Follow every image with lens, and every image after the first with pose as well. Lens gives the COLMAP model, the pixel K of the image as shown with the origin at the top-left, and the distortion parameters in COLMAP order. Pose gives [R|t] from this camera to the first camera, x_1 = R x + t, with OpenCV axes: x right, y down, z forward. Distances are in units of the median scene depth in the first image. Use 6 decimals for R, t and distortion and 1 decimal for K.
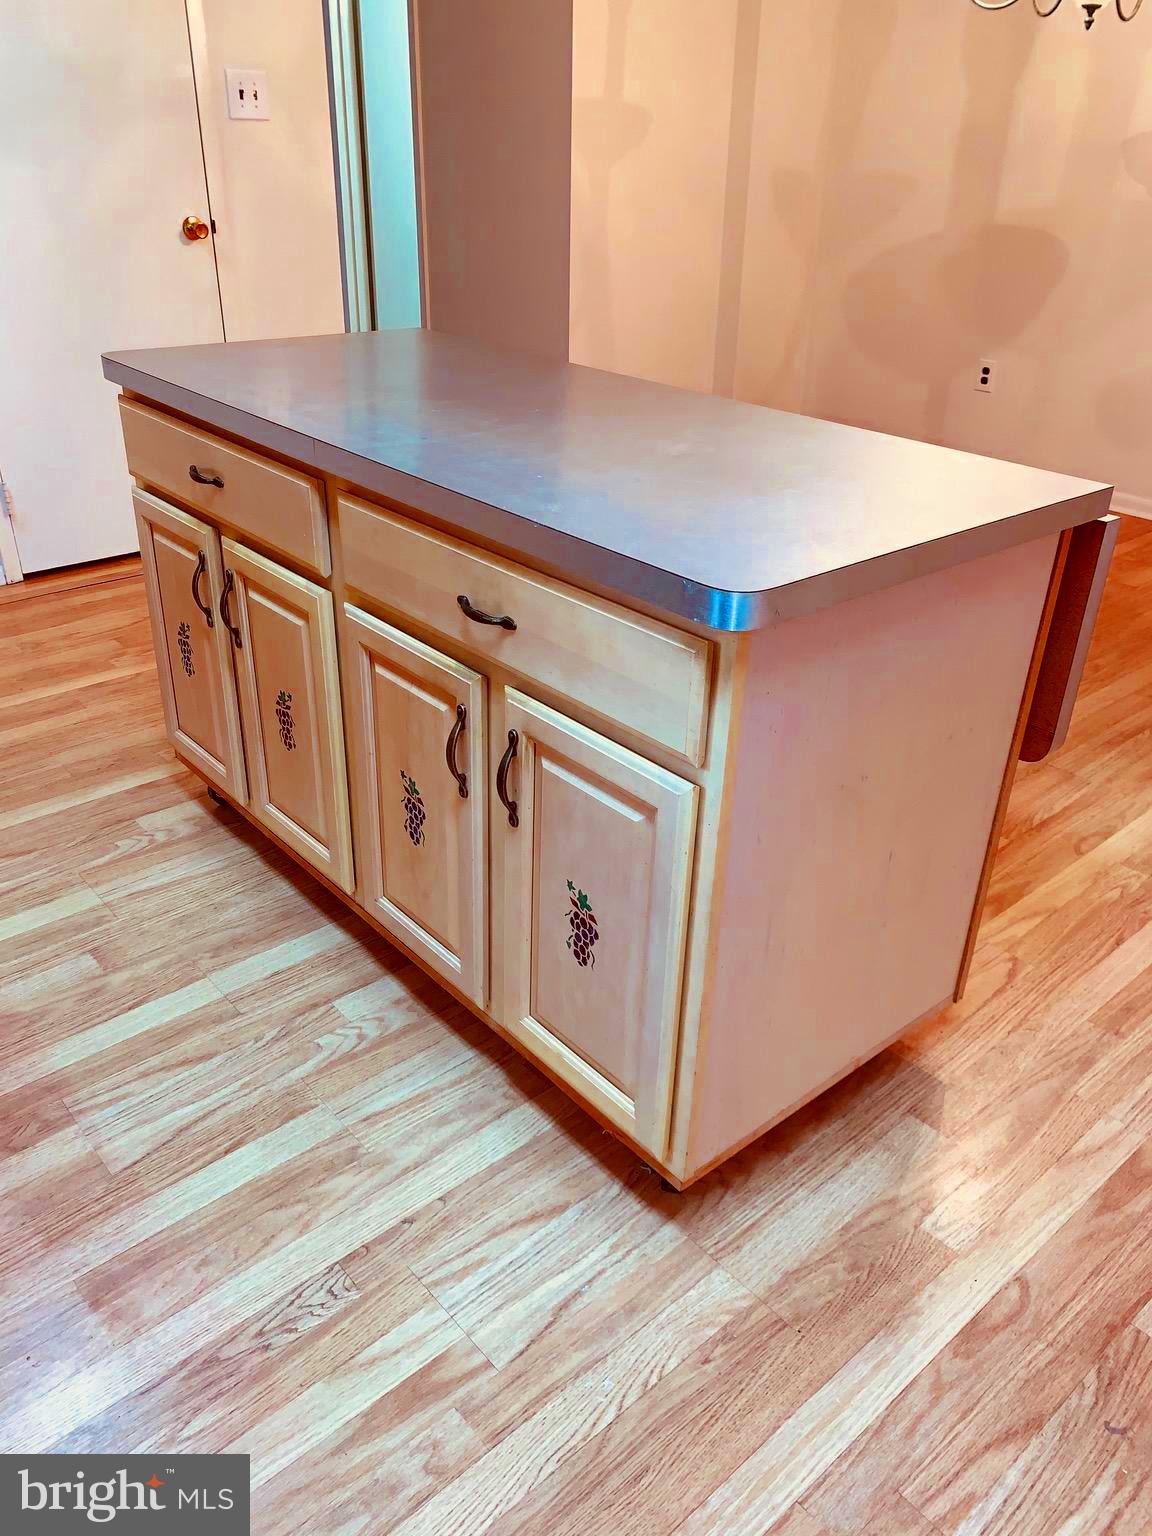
lens RADIAL K [[1170.3, 0, 576.5], [0, 1170.3, 772.2], [0, 0, 1]] dist [0.007149, -0.011307]
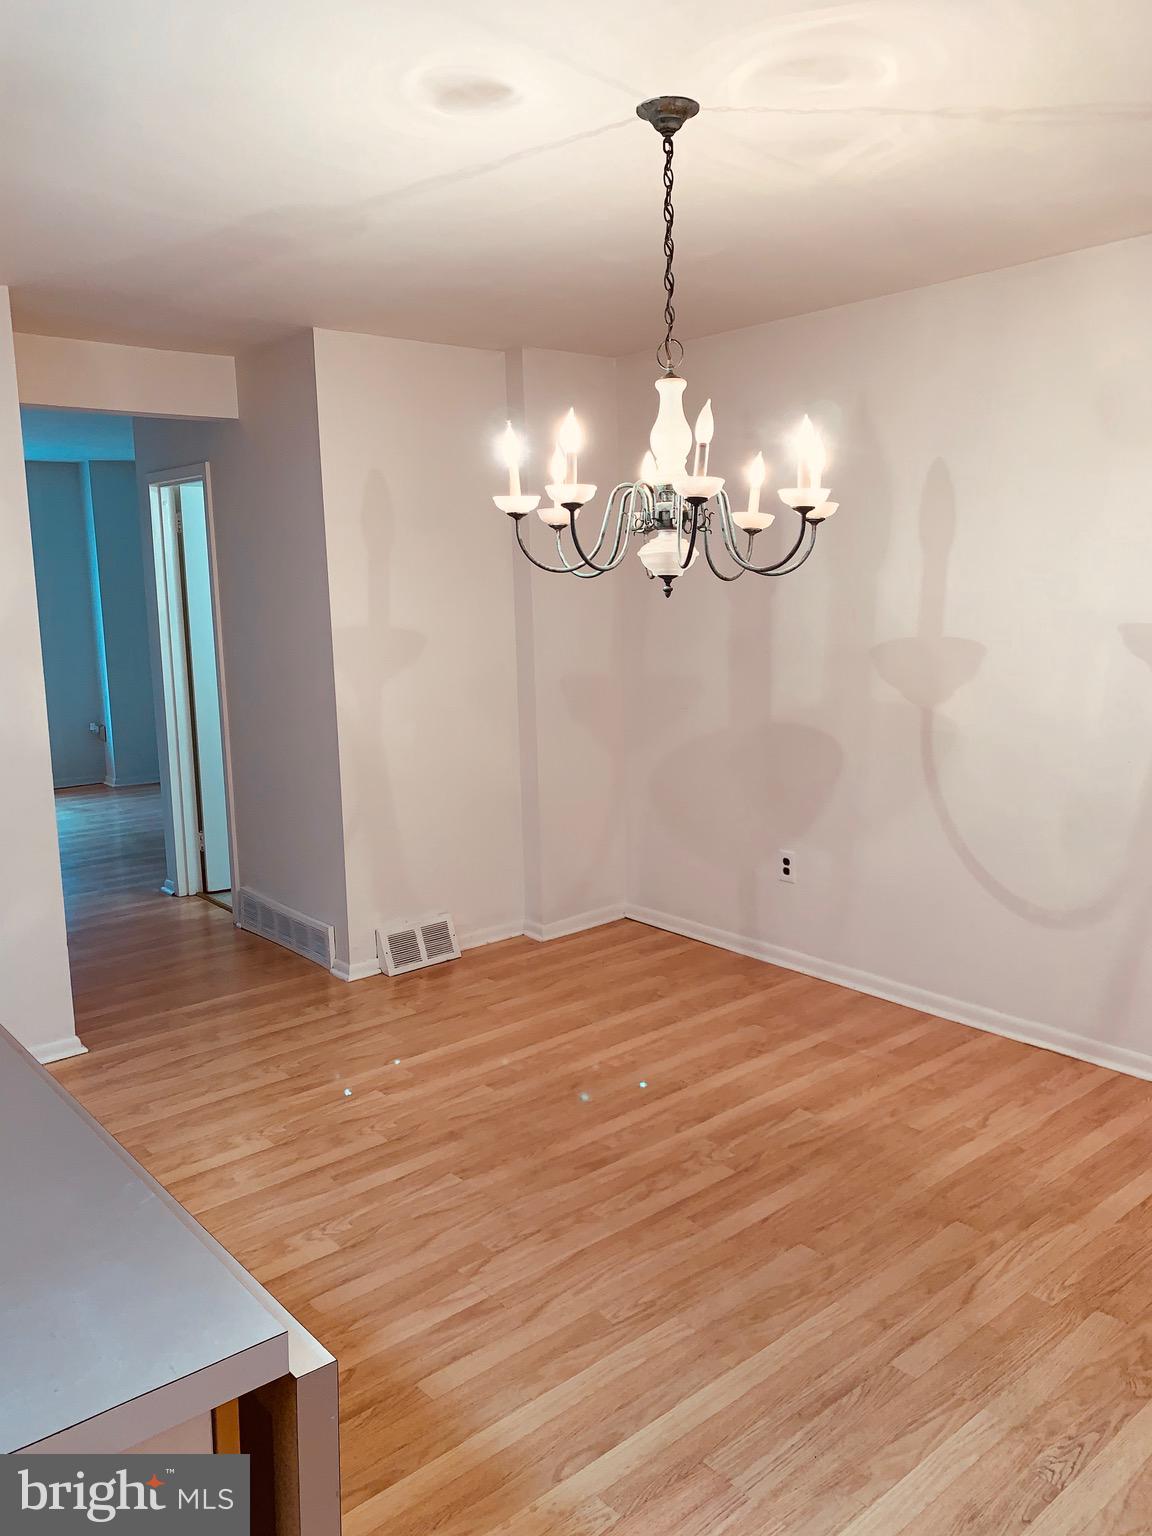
lens RADIAL K [[1170.3, 0, 573.1], [0, 1170.3, 765.0], [0, 0, 1]] dist [0.007149, -0.011307]
pose [[0.999237, -0.035014, -0.017319, 0.276879], [0.026963, 0.939029, -0.342778, -0.135811], [0.028265, 0.342050, 0.939257, 0.112765]]
